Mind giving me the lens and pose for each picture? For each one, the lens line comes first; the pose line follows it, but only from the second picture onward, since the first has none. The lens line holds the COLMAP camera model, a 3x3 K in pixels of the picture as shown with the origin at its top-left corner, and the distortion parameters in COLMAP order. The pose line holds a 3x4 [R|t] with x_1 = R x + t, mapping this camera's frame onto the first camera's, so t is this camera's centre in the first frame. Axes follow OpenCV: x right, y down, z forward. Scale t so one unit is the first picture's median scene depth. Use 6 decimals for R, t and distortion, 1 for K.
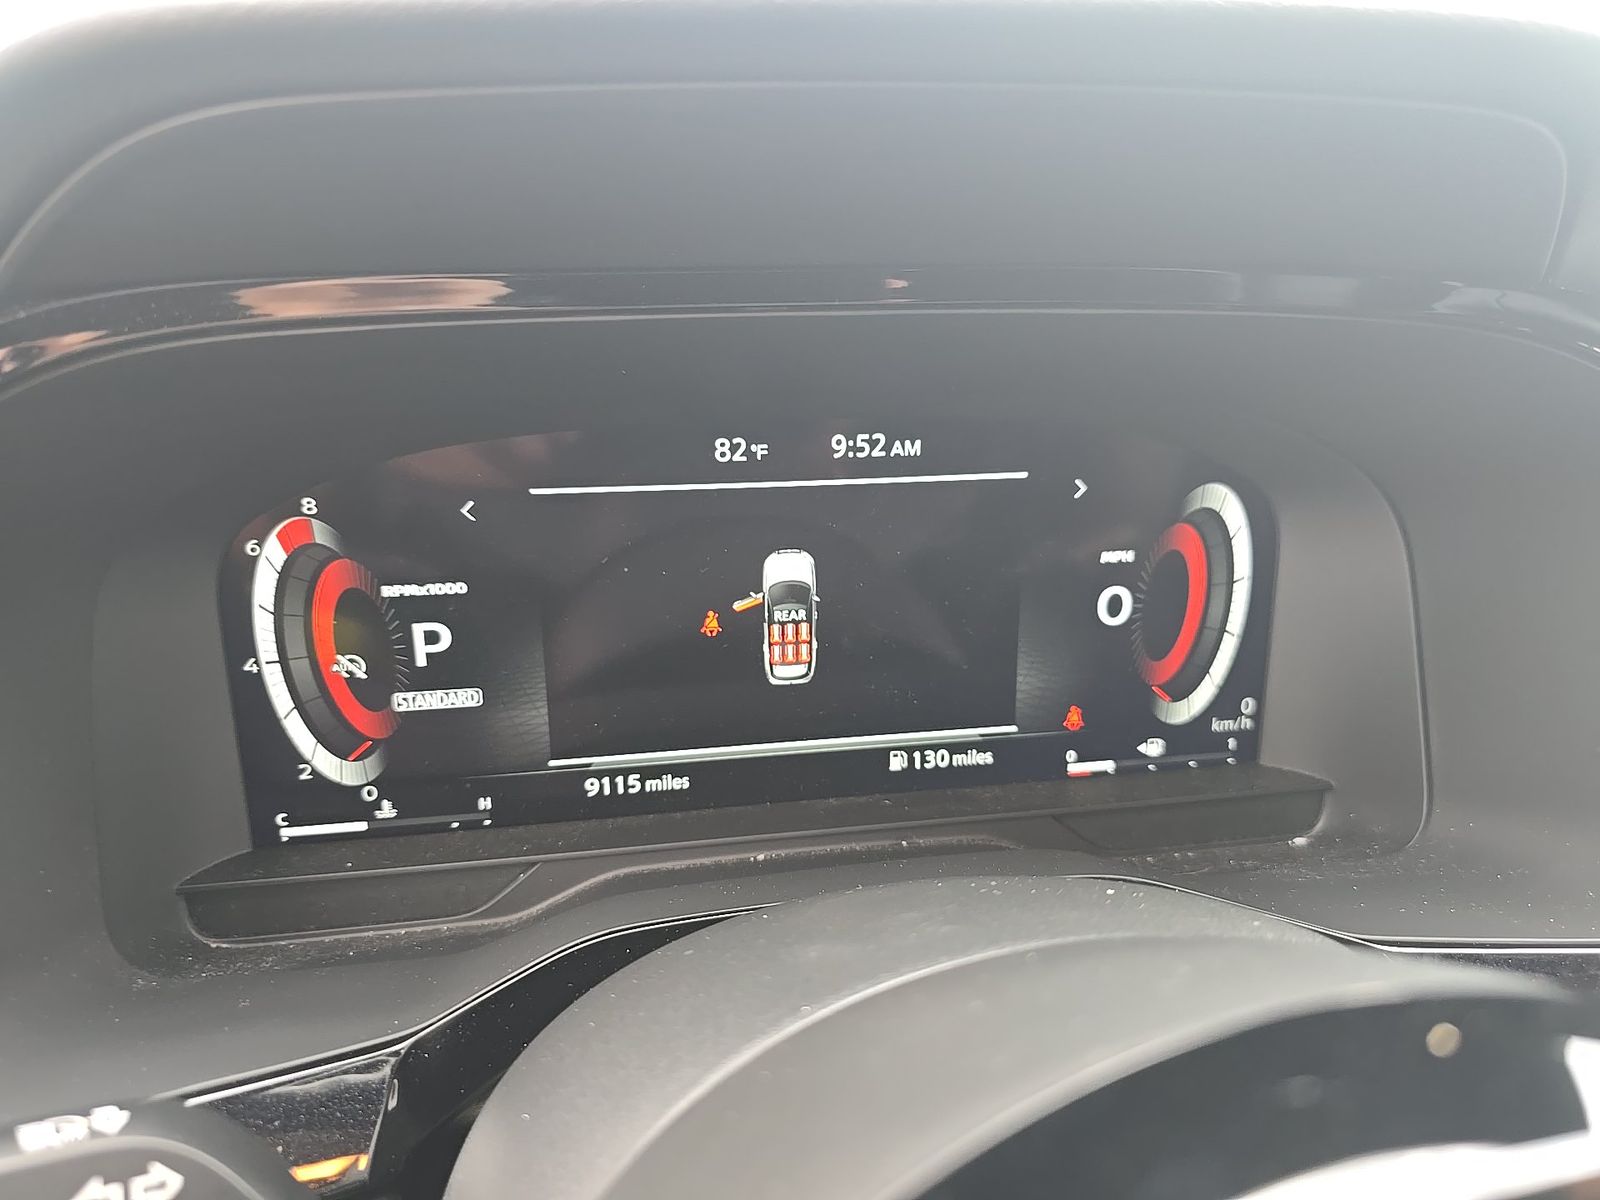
lens RADIAL K [[1070.4, 0, 796.9], [0, 1070.4, 590.1], [0, 0, 1]] dist [0.011954, 0.000061]
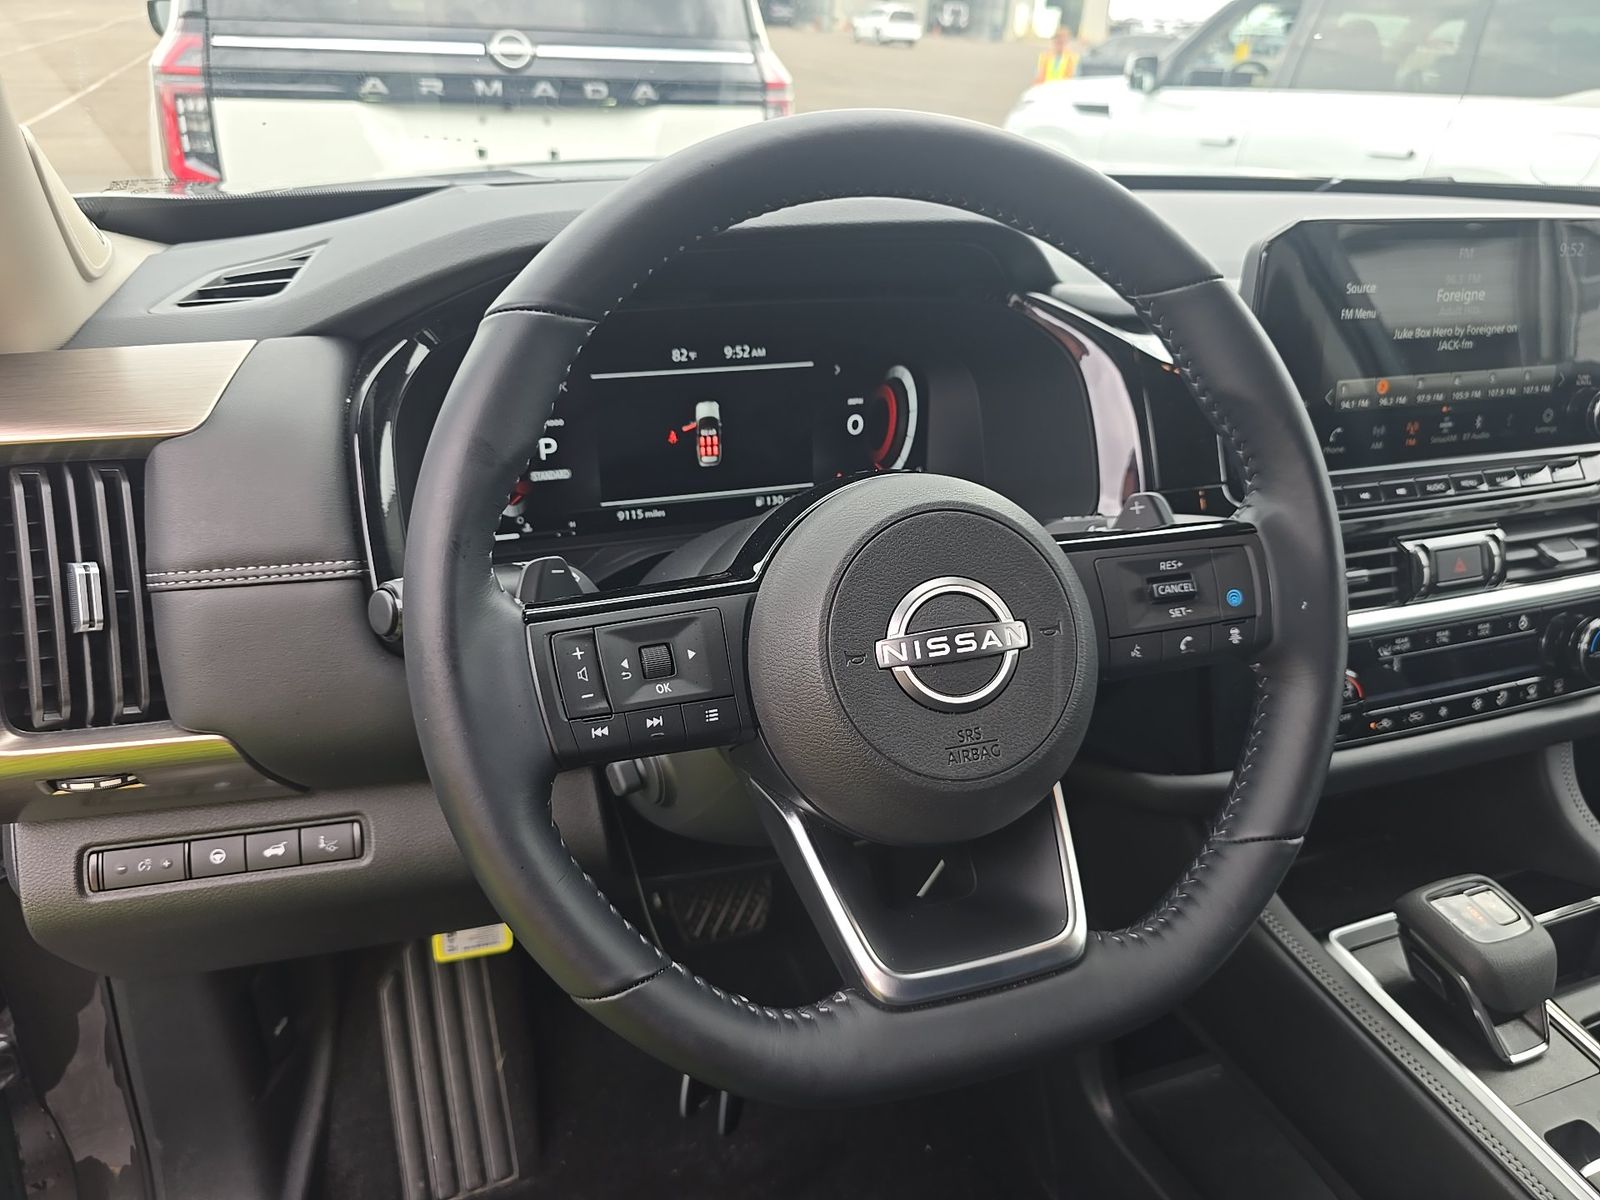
lens RADIAL K [[1070.4, 0, 793.1], [0, 1070.4, 606.3], [0, 0, 1]] dist [0.011954, 0.000061]
pose [[0.984925, -0.055616, 0.163797, -0.212250], [0.035046, 0.991424, 0.125895, 0.105249], [-0.169394, -0.118257, 0.978428, -1.186995]]
